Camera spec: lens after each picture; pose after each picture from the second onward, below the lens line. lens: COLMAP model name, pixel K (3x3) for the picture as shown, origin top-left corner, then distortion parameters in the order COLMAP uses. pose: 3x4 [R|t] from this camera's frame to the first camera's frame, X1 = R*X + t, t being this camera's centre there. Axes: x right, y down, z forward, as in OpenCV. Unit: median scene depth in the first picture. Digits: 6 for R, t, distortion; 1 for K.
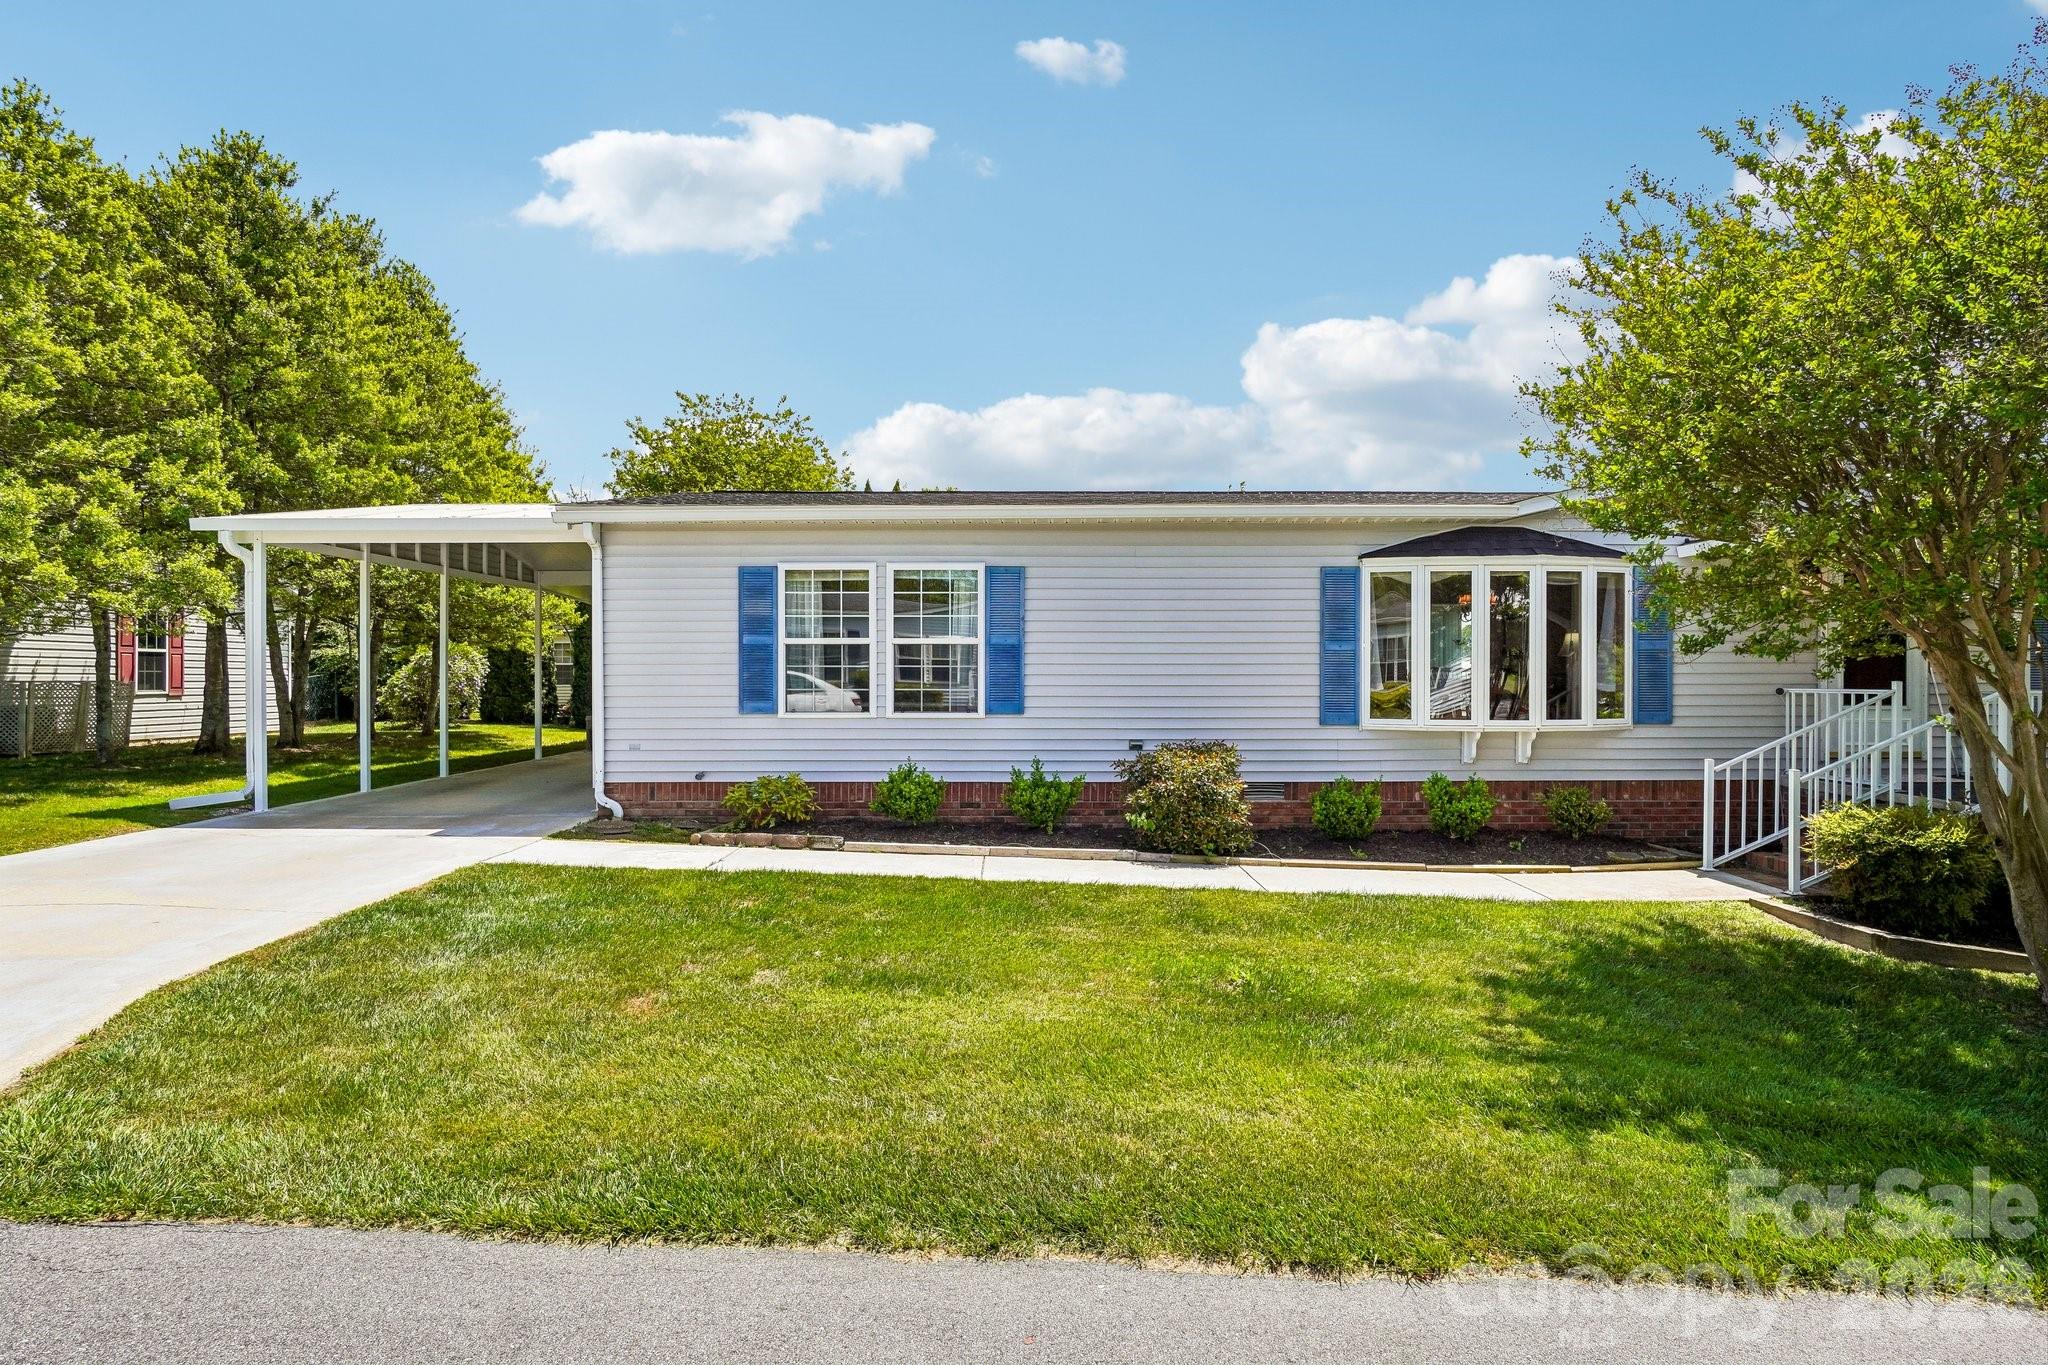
lens RADIAL K [[1147.6, 0, 1003.3], [0, 1147.6, 672.8], [0, 0, 1]] dist [-0.002304, 0.000366]
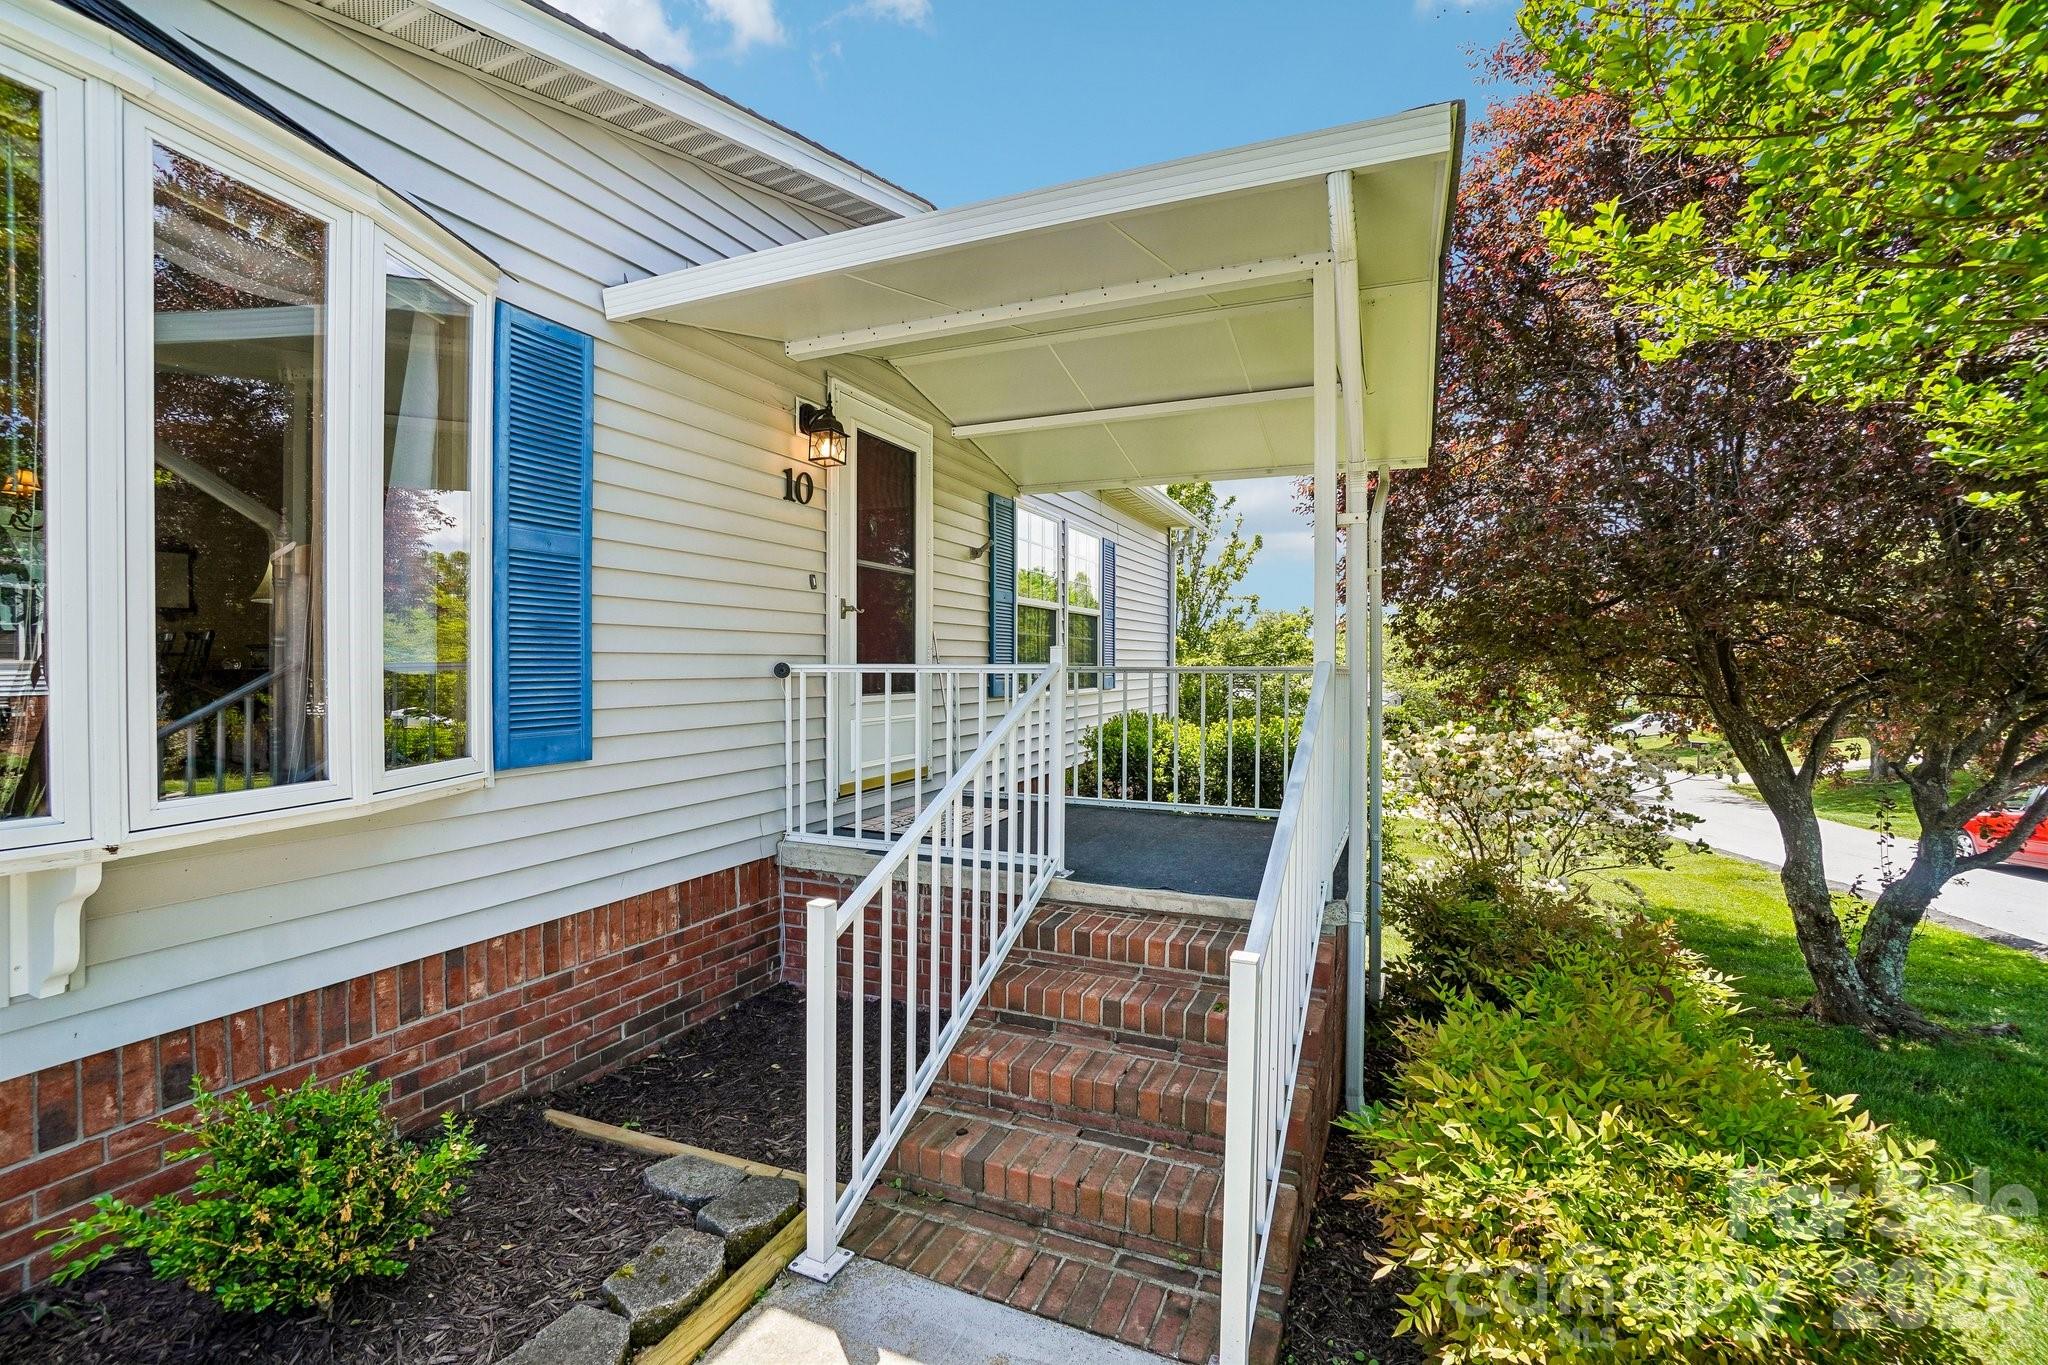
lens RADIAL K [[899.8, 0, 1019.2], [0, 899.8, 678.7], [0, 0, 1]] dist [-0.021012, 0.000591]
pose [[0.407370, -0.016000, 0.913123, 0.374773], [-0.003999, 0.999806, 0.019303, 0.012166], [-0.913254, -0.011515, 0.407227, 0.756153]]
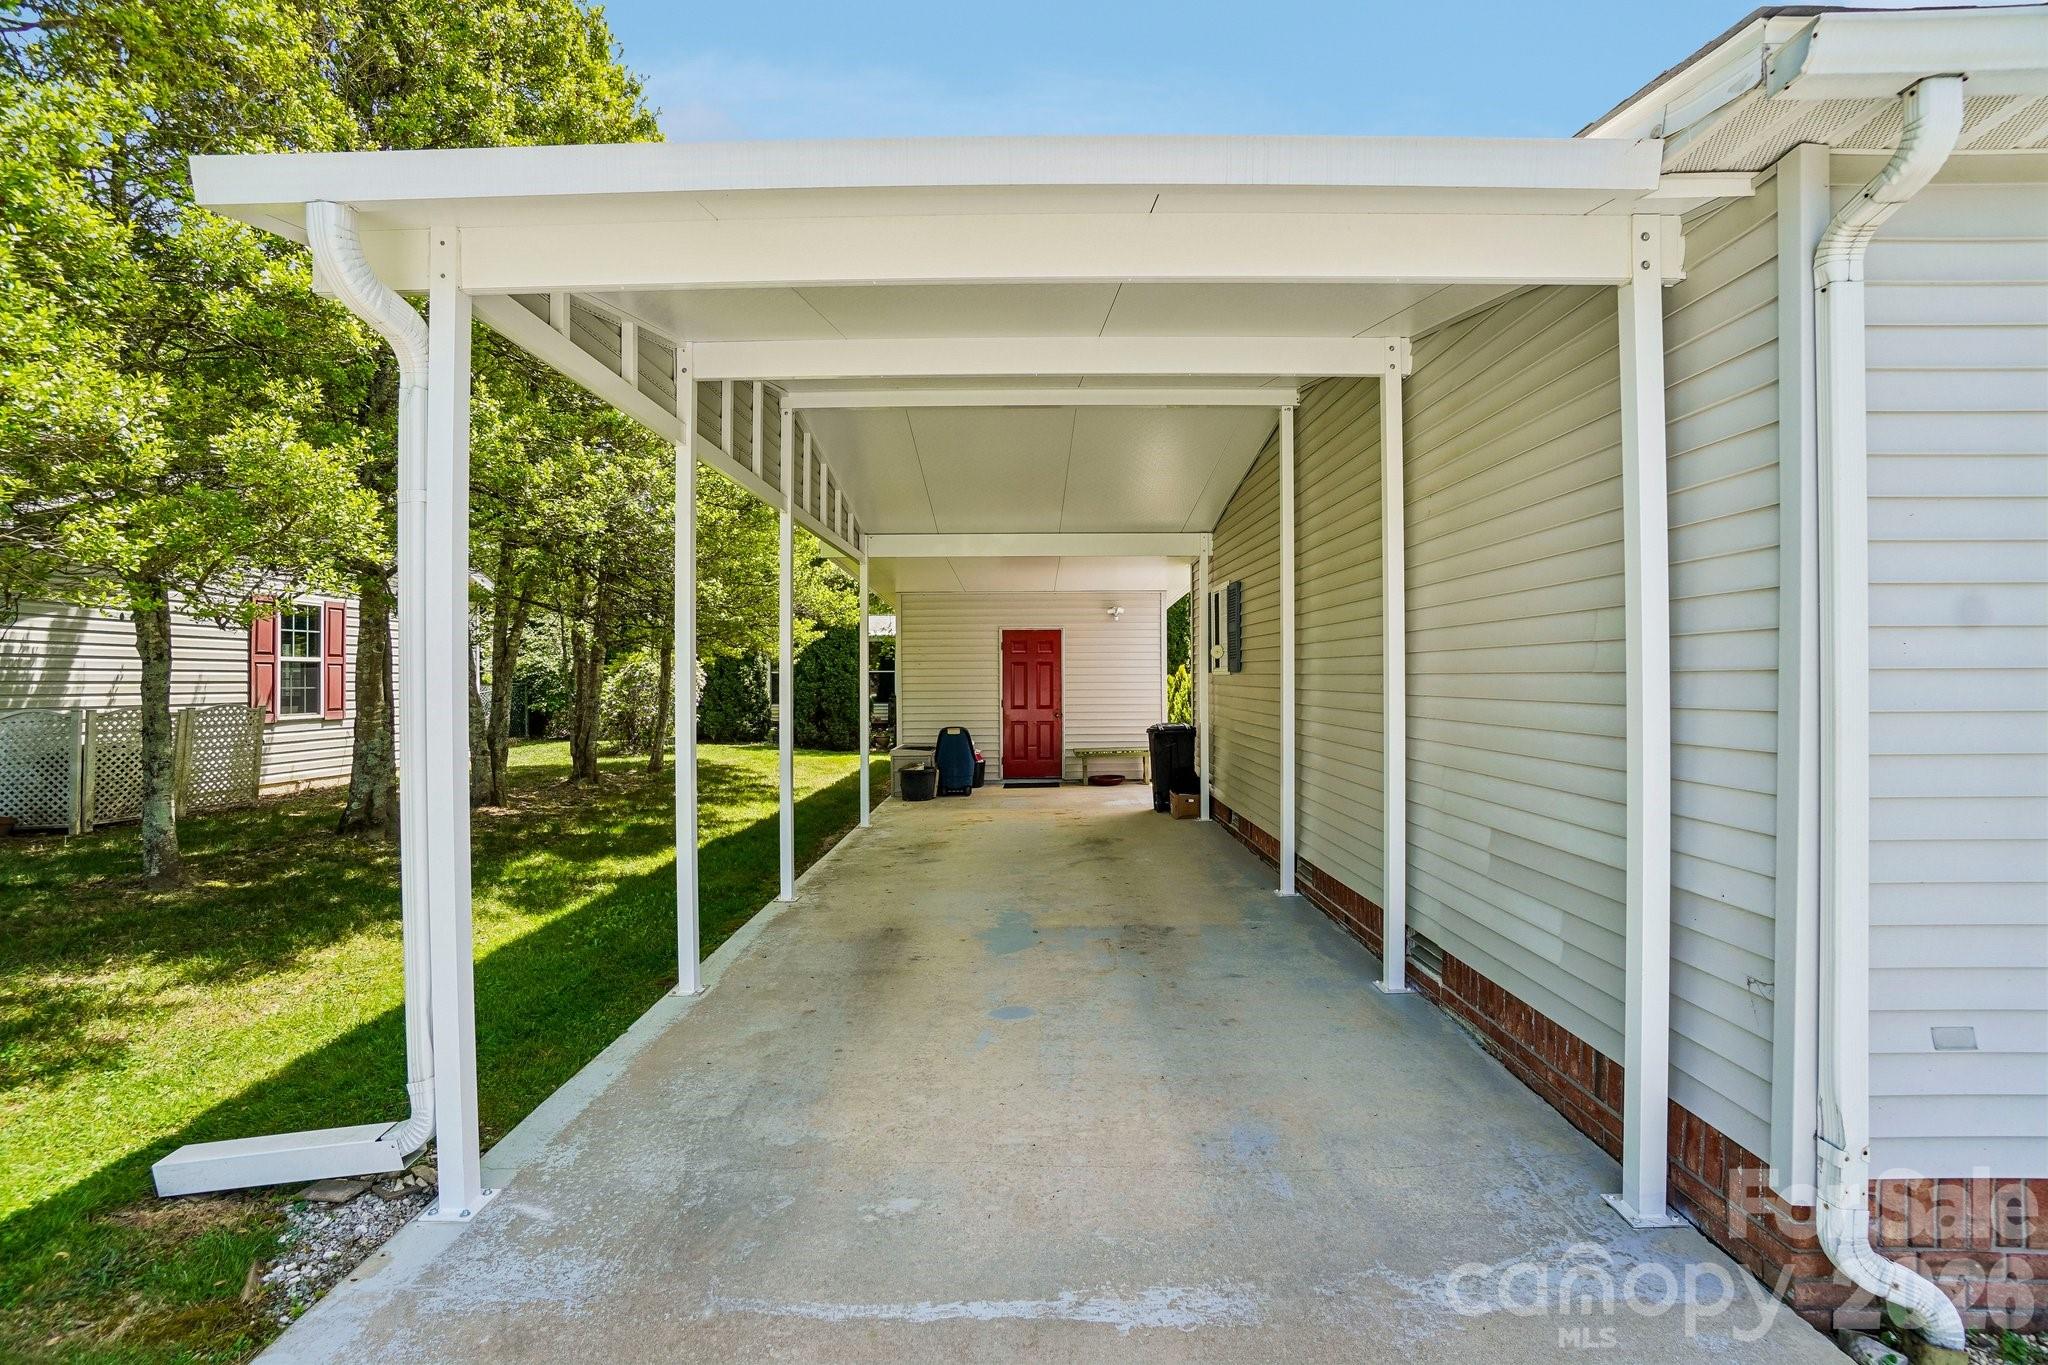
lens RADIAL K [[899.8, 0, 1025.4], [0, 899.8, 679.4], [0, 0, 1]] dist [-0.021012, 0.000591]
pose [[0.999992, -0.002413, 0.003114, -0.525525], [0.002401, 0.999990, 0.003833, -0.015256], [-0.003123, -0.003826, 0.999988, 0.809087]]
